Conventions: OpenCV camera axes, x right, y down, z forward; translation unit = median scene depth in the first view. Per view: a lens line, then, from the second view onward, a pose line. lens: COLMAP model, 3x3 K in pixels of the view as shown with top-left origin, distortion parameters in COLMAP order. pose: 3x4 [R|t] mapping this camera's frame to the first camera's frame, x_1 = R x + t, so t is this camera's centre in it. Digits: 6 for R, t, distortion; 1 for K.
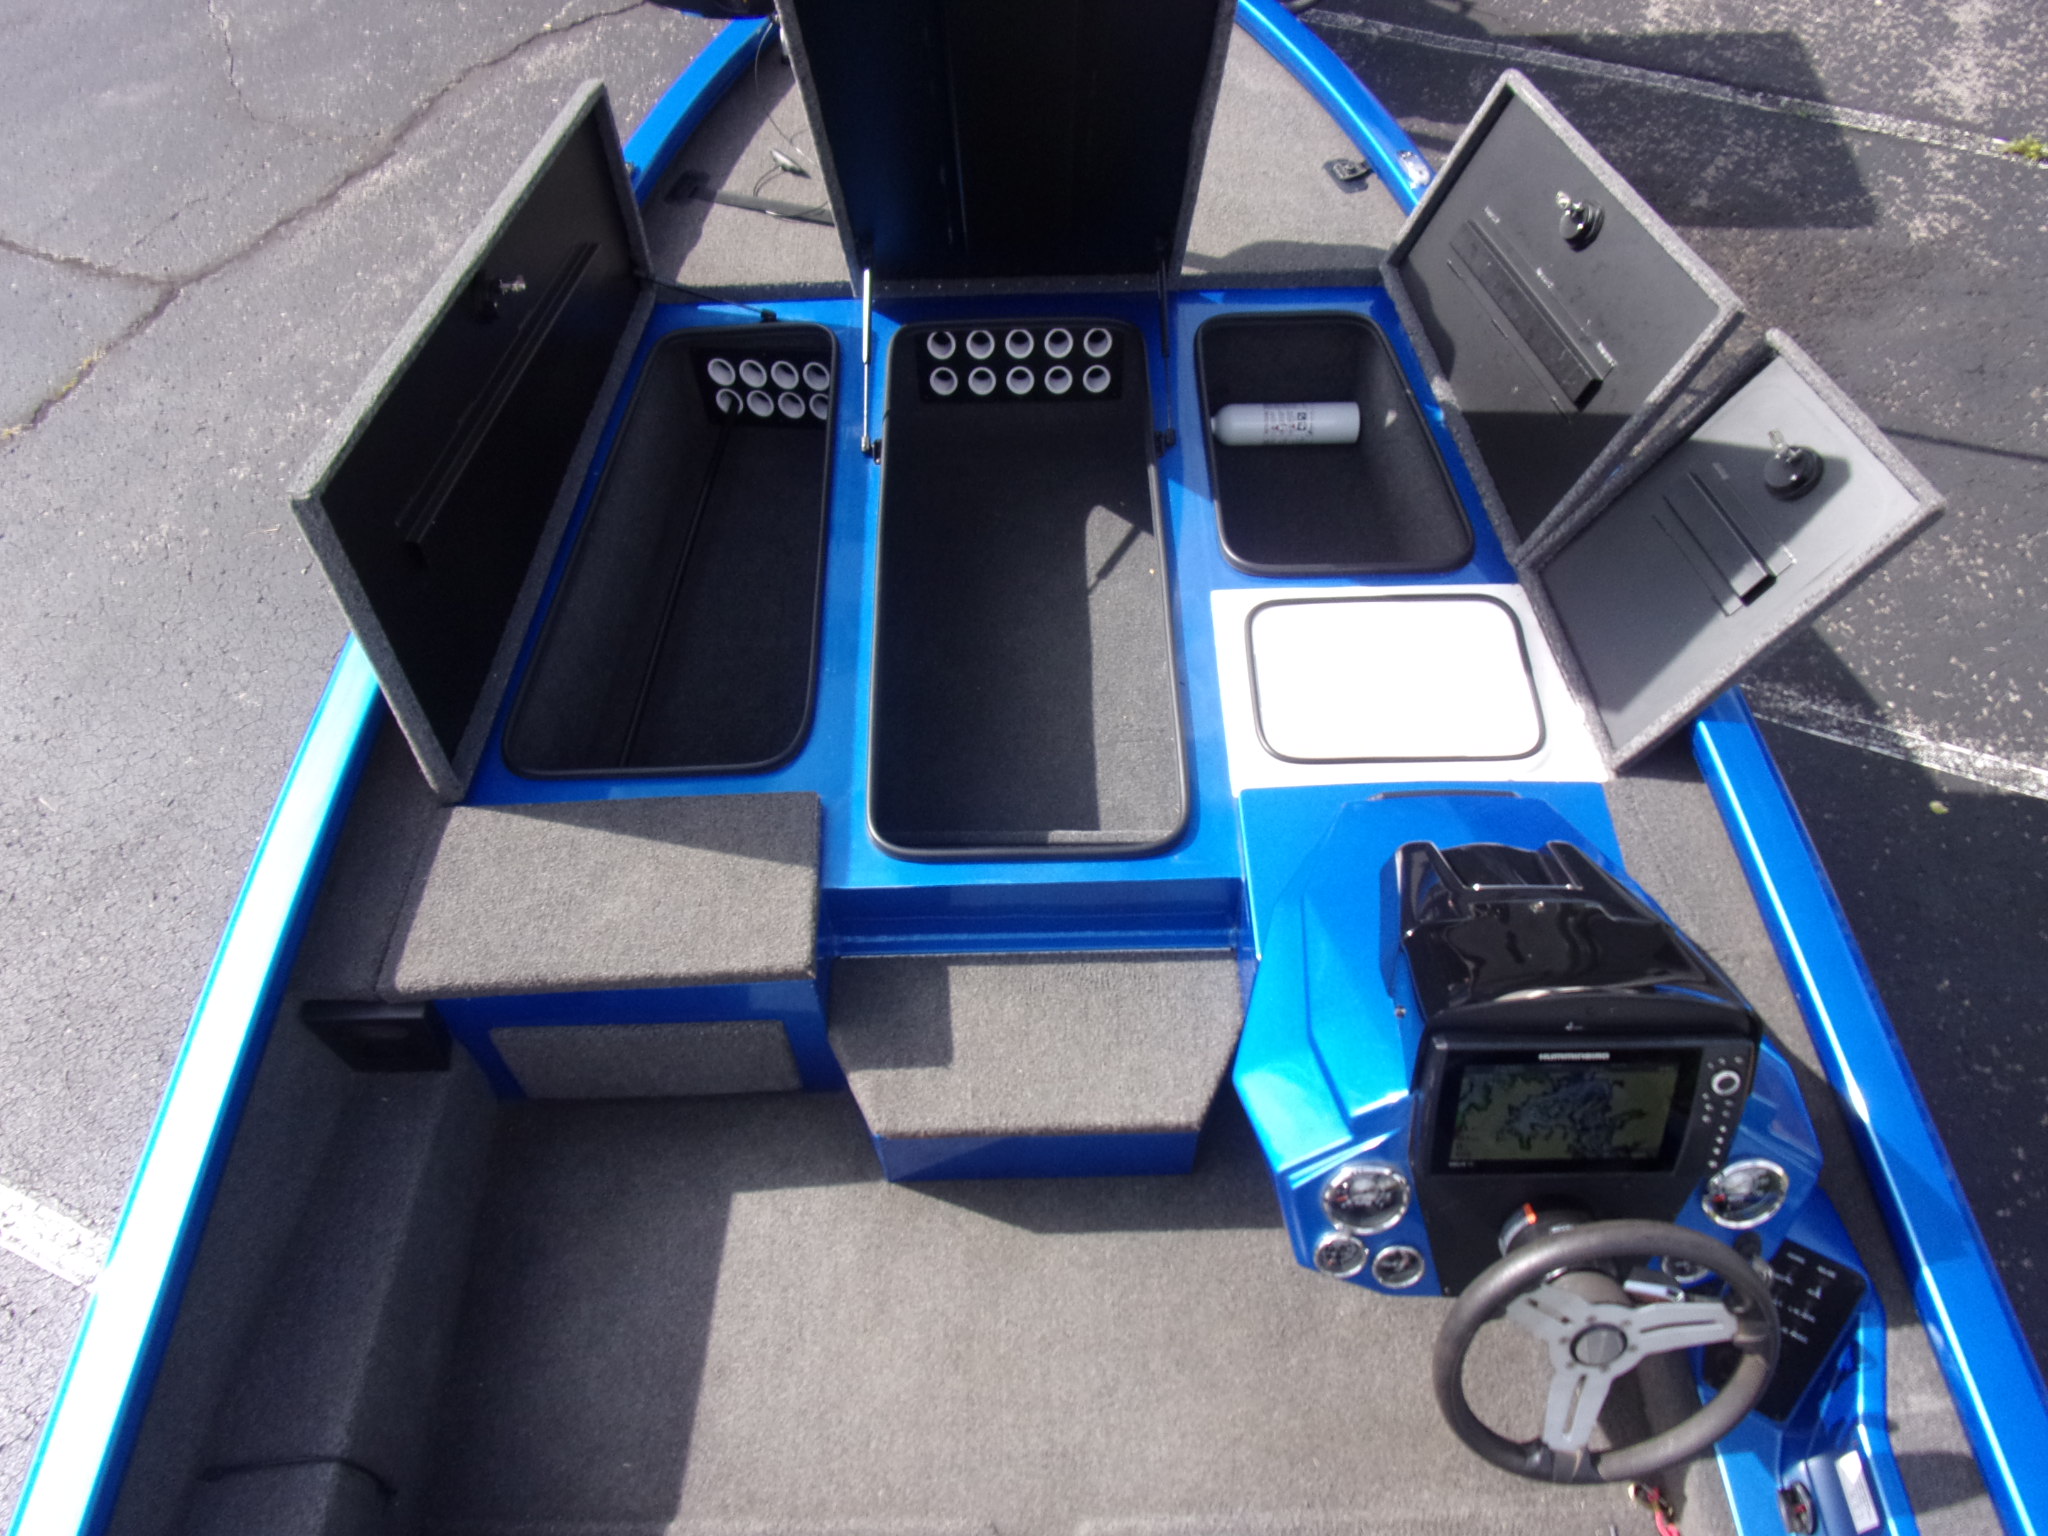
lens RADIAL K [[1580.5, 0, 1031.8], [0, 1580.5, 776.2], [0, 0, 1]] dist [-0.011484, 0.002591]
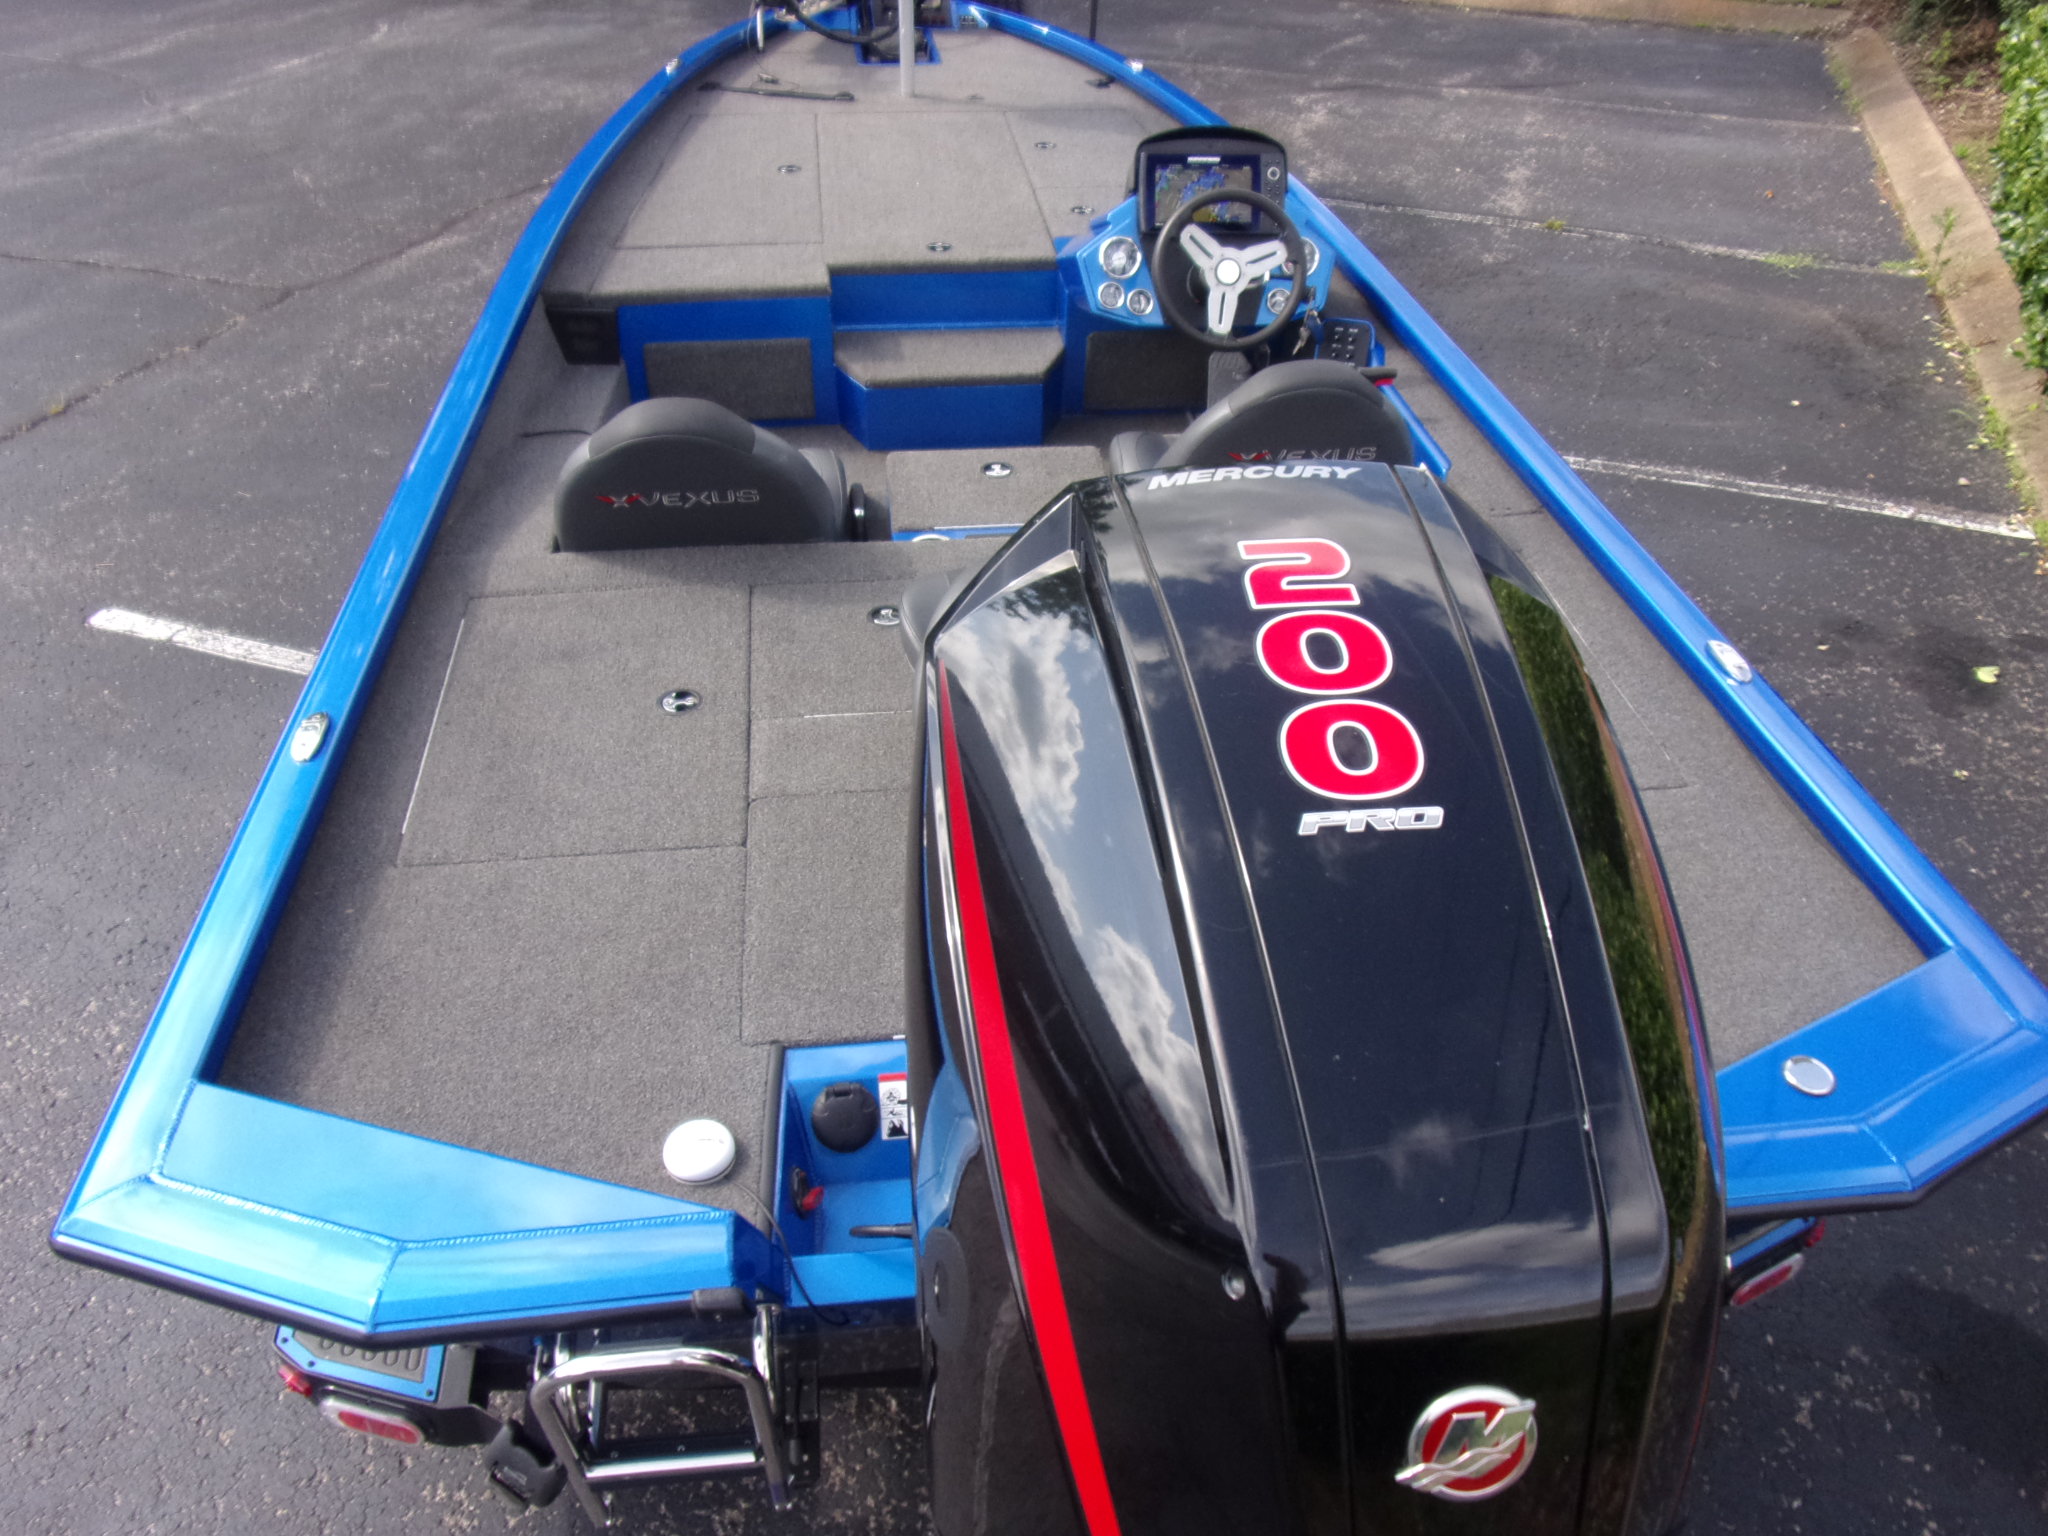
lens RADIAL K [[1542.0, 0, 1029.1], [0, 1542.0, 775.1], [0, 0, 1]] dist [-0.027624, 0.009162]
pose [[0.993891, -0.033613, 0.105120, -0.045566], [0.059472, 0.965486, -0.253574, 0.453870], [-0.092968, 0.258277, 0.961587, -0.240186]]
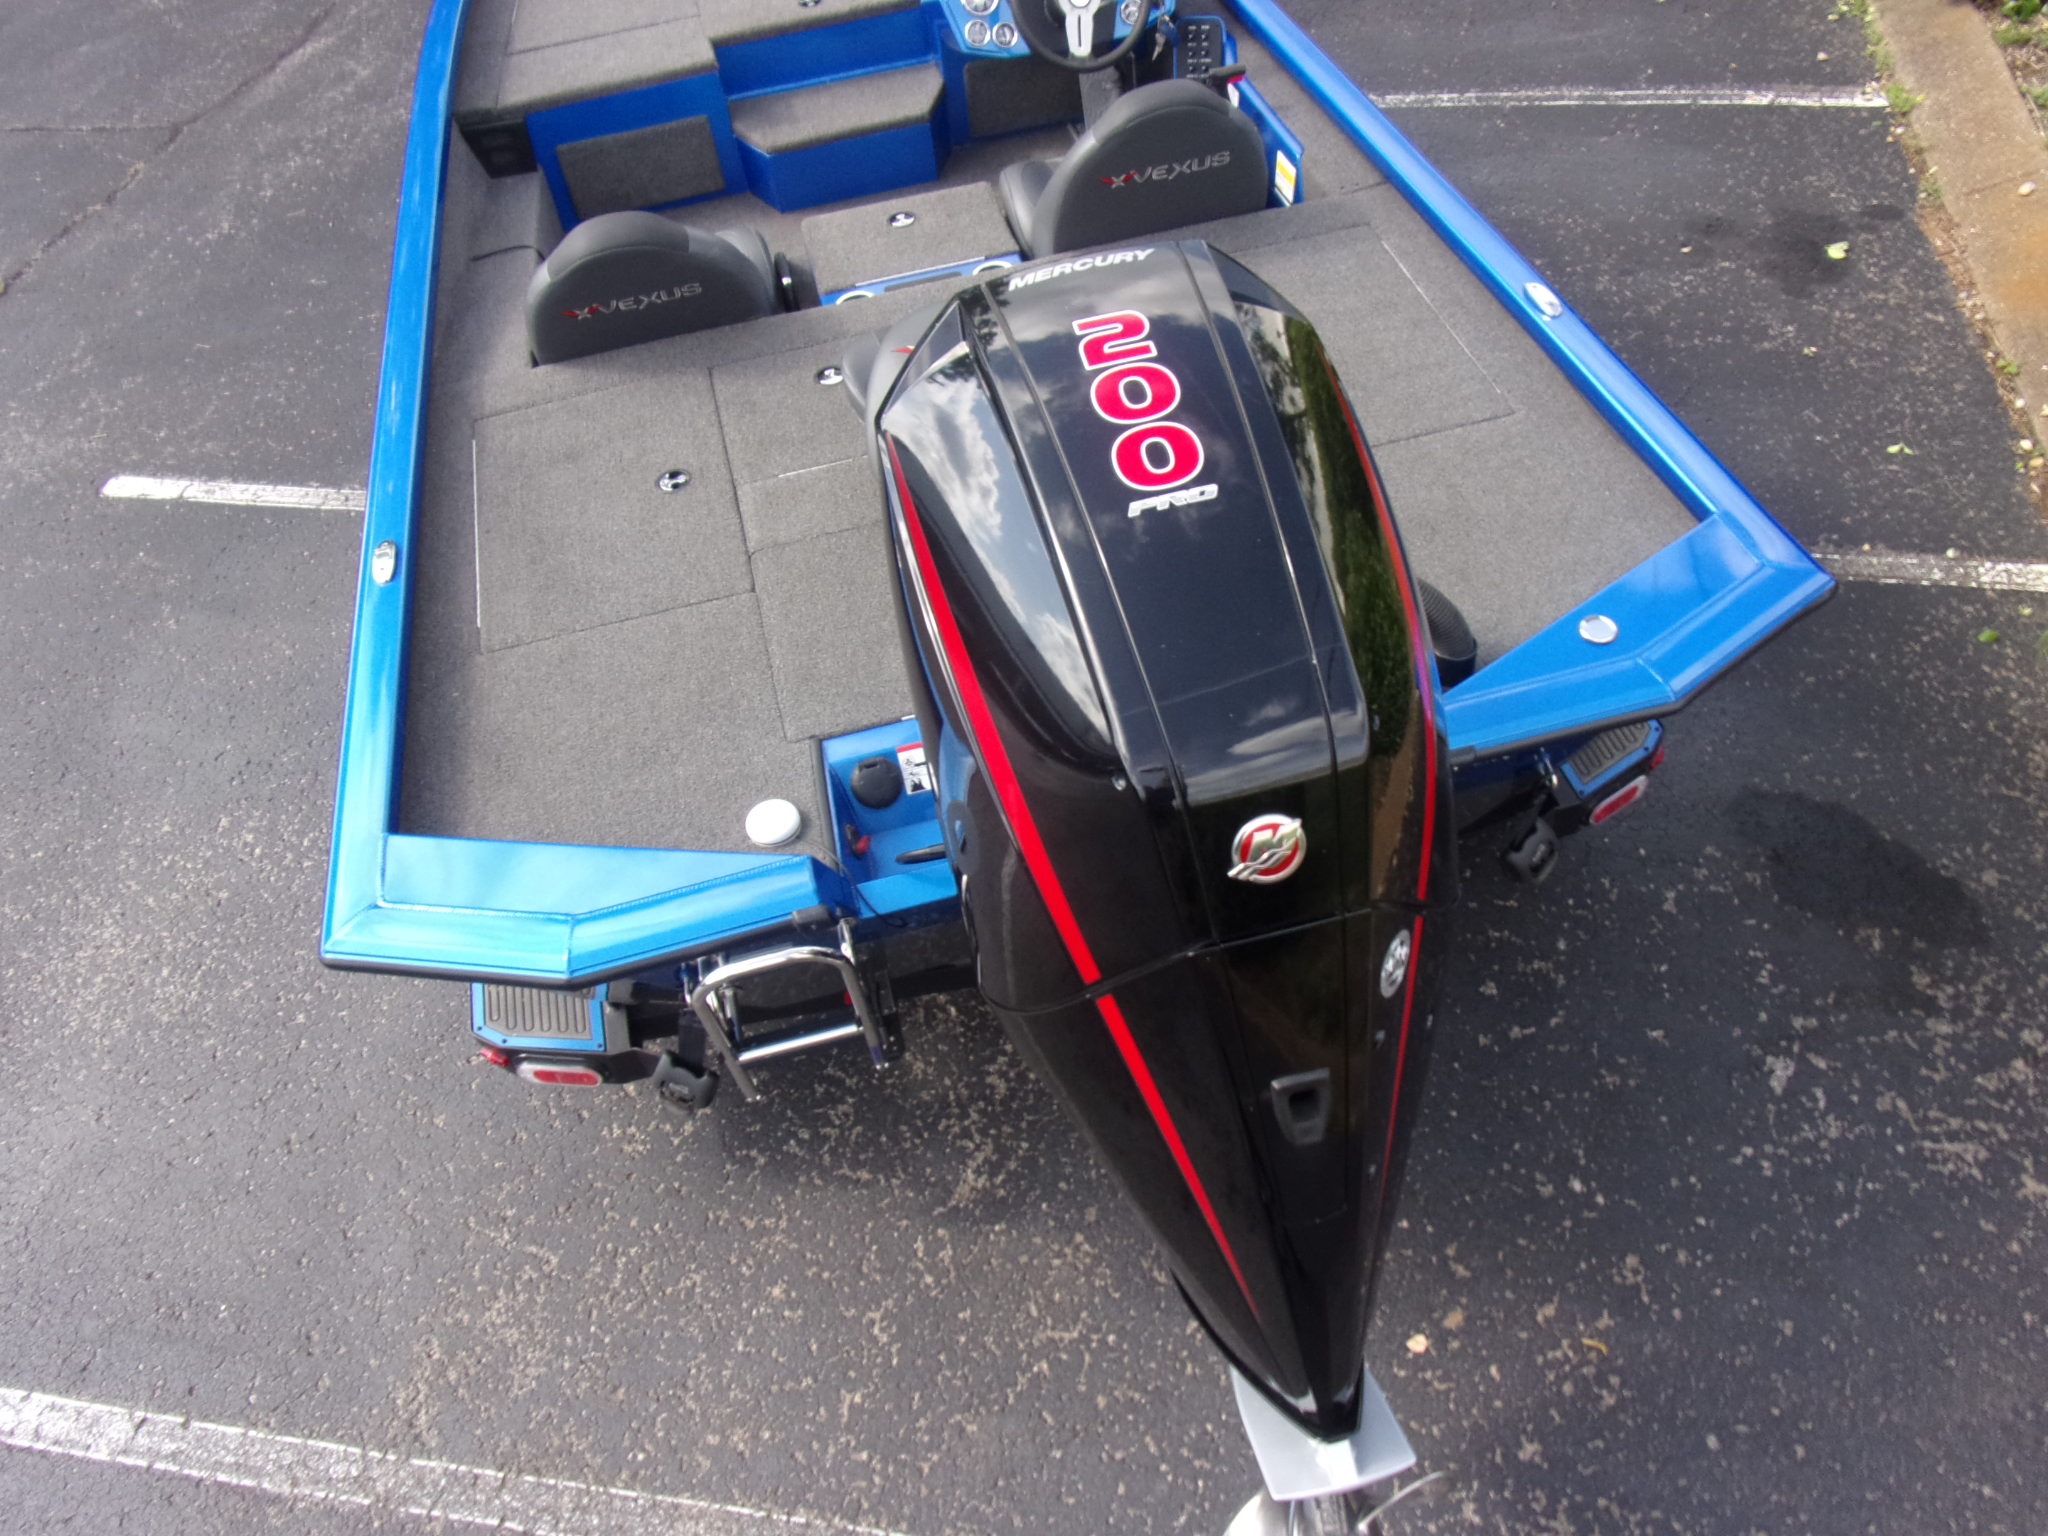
lens RADIAL K [[1520.3, 0, 1025.5], [0, 1520.3, 776.5], [0, 0, 1]] dist [-0.003154, -0.002980]
pose [[0.972385, -0.215523, 0.089541, -0.049727], [0.221676, 0.972915, -0.065544, 0.475278], [-0.072990, 0.083583, 0.993824, -0.331754]]
